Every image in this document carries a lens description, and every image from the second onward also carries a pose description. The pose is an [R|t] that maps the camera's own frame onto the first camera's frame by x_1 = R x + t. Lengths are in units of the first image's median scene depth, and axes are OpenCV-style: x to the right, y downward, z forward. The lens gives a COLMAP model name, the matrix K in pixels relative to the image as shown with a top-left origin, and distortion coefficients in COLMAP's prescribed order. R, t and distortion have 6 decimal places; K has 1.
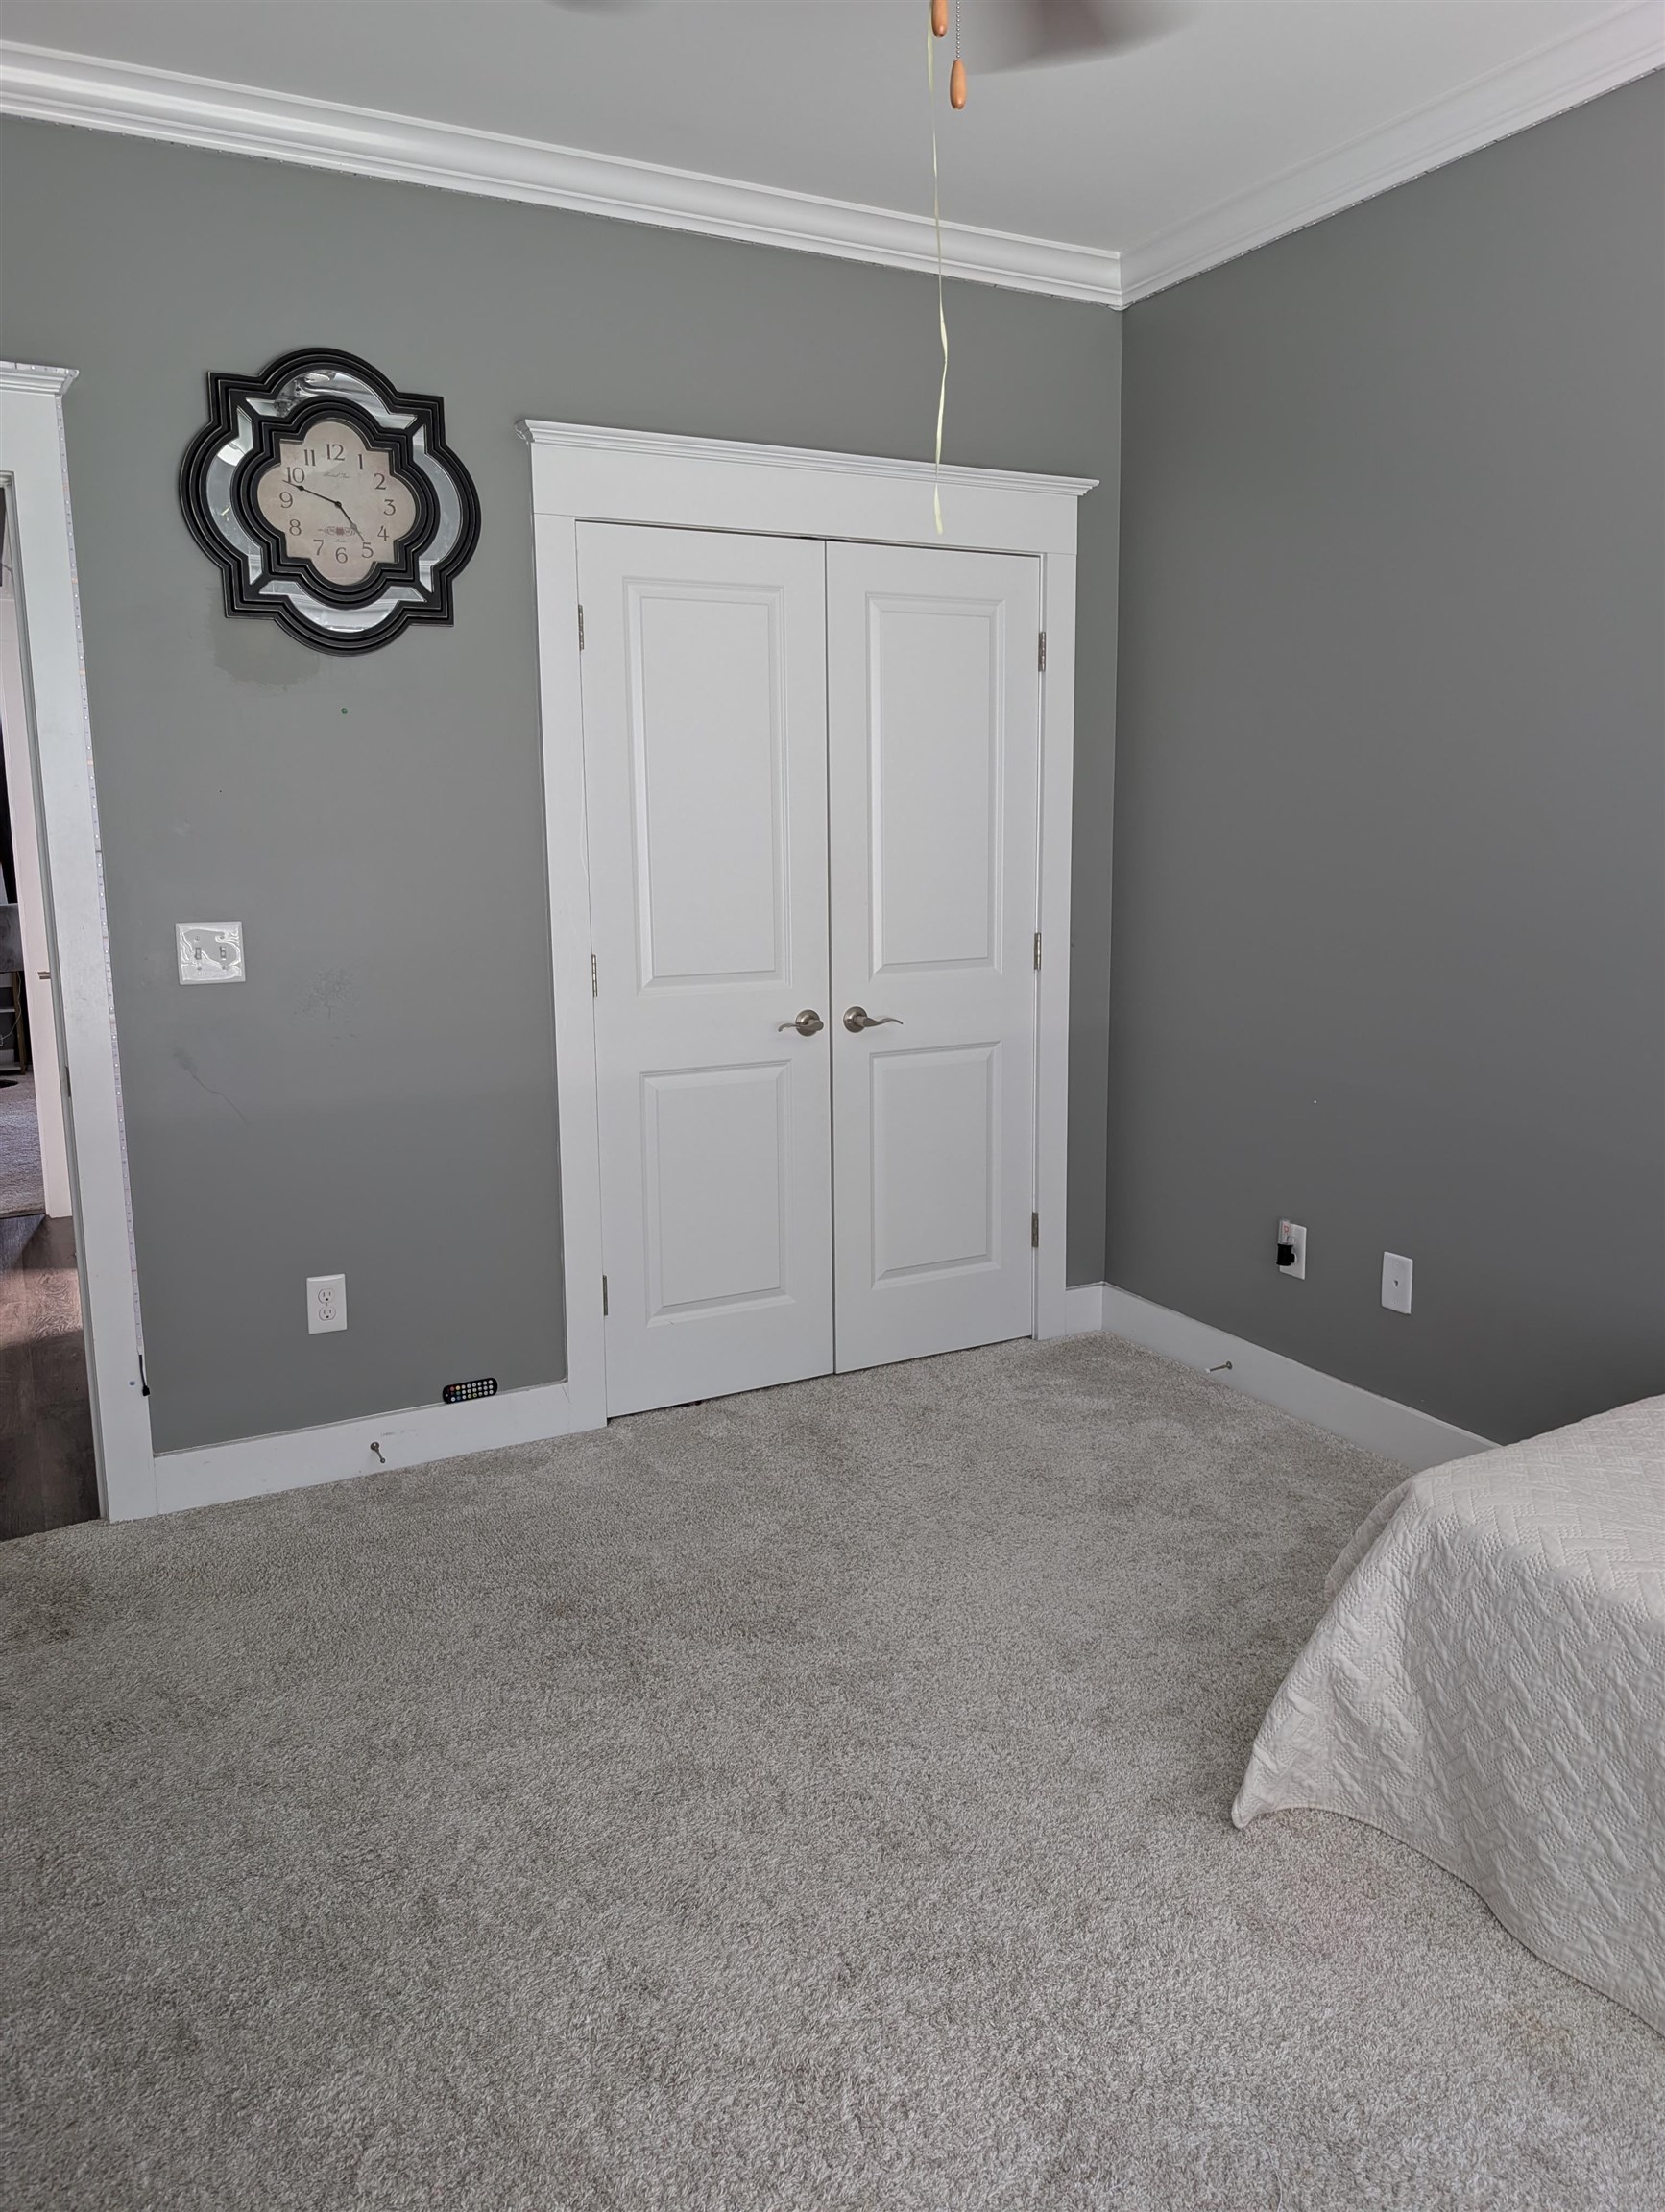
lens RADIAL K [[1530.0, 0, 833.1], [0, 1530.0, 1049.5], [0, 0, 1]] dist [0.001771, 0.002208]
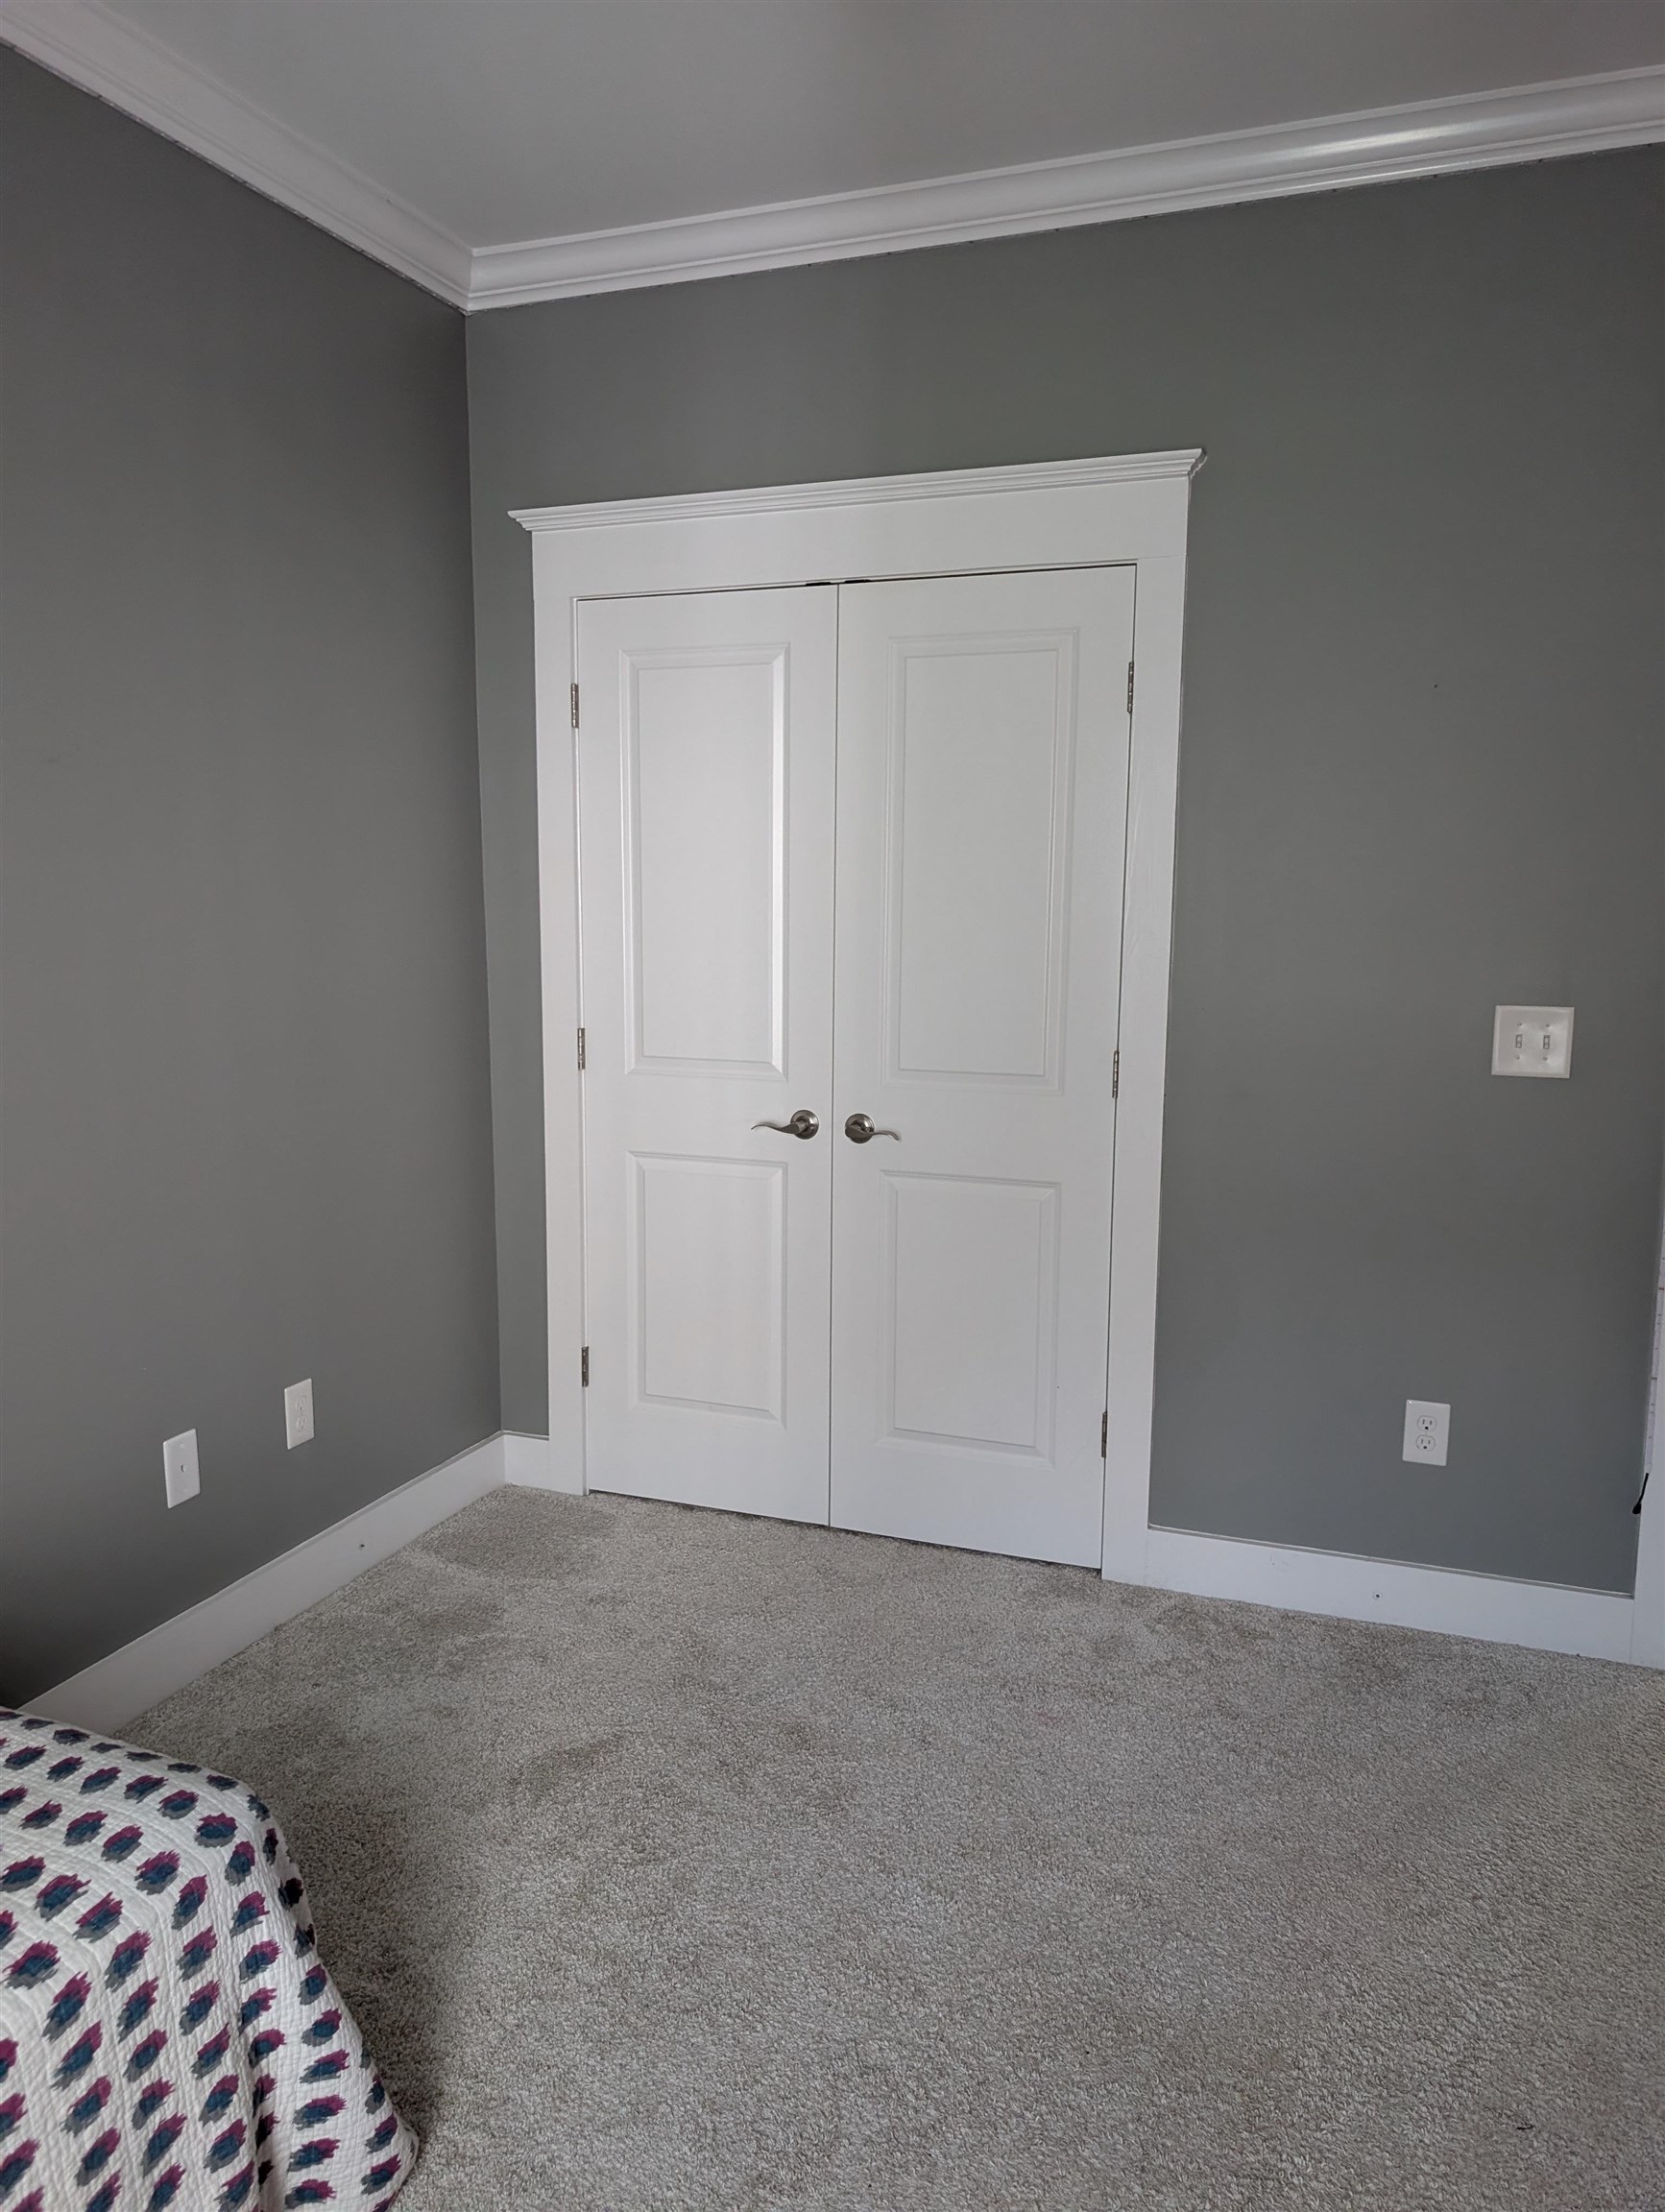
lens RADIAL K [[1660.5, 0, 832.5], [0, 1660.5, 1106.0], [0, 0, 1]] dist [0.032162, -0.000036]
pose [[0.669924, 0.114470, -0.733552, 0.697988], [-0.131467, 0.990719, 0.034537, -0.062799], [0.730697, 0.073301, 0.678755, 0.346078]]
